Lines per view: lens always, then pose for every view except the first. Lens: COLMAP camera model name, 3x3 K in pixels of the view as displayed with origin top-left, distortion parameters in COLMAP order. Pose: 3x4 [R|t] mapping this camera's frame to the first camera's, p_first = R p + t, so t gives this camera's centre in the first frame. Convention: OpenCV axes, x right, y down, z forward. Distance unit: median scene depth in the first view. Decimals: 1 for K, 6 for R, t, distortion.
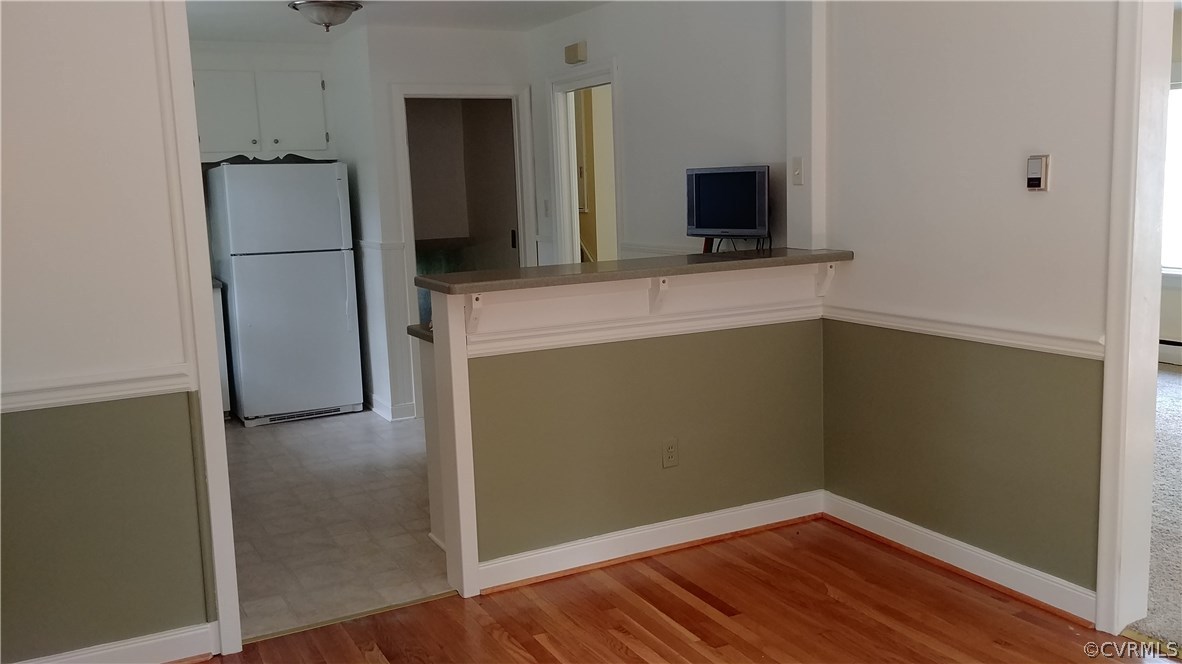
lens RADIAL K [[1035.6, 0, 590.5], [0, 1035.6, 322.7], [0, 0, 1]] dist [0.111847, -0.185006]
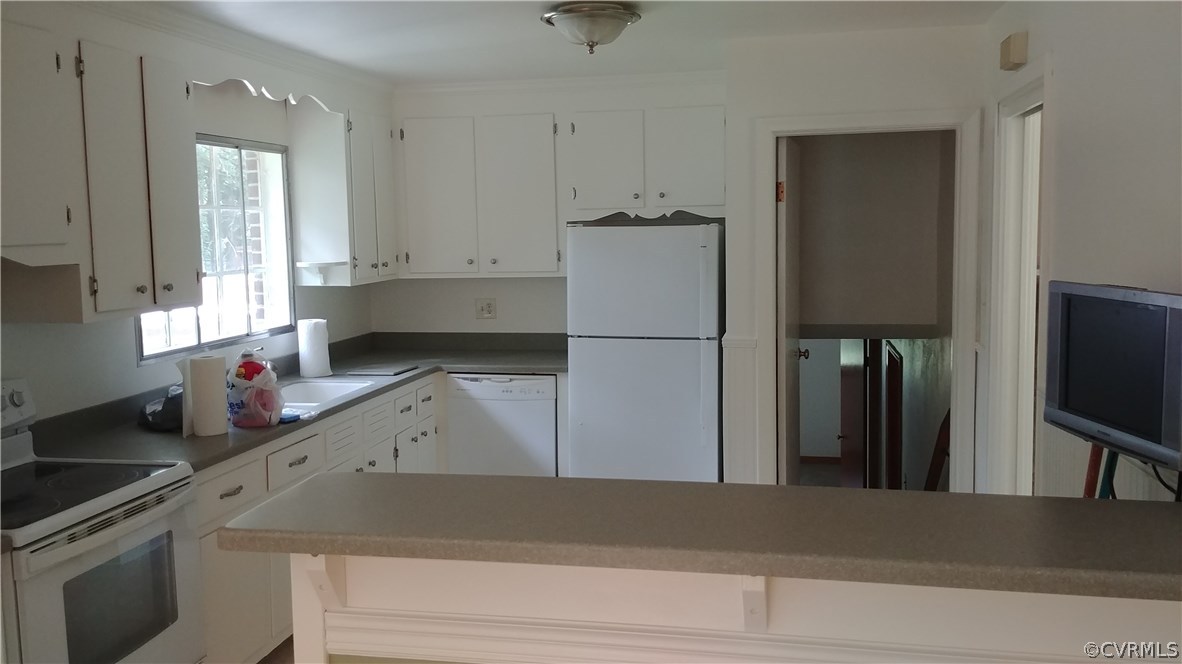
lens RADIAL K [[1035.6, 0, 590.5], [0, 1035.6, 322.7], [0, 0, 1]] dist [0.111847, -0.185006]
pose [[0.782644, 0.081985, -0.617047, 0.167421], [-0.096812, 0.995258, 0.009443, -0.084301], [0.614895, 0.052347, 0.786869, 0.373030]]
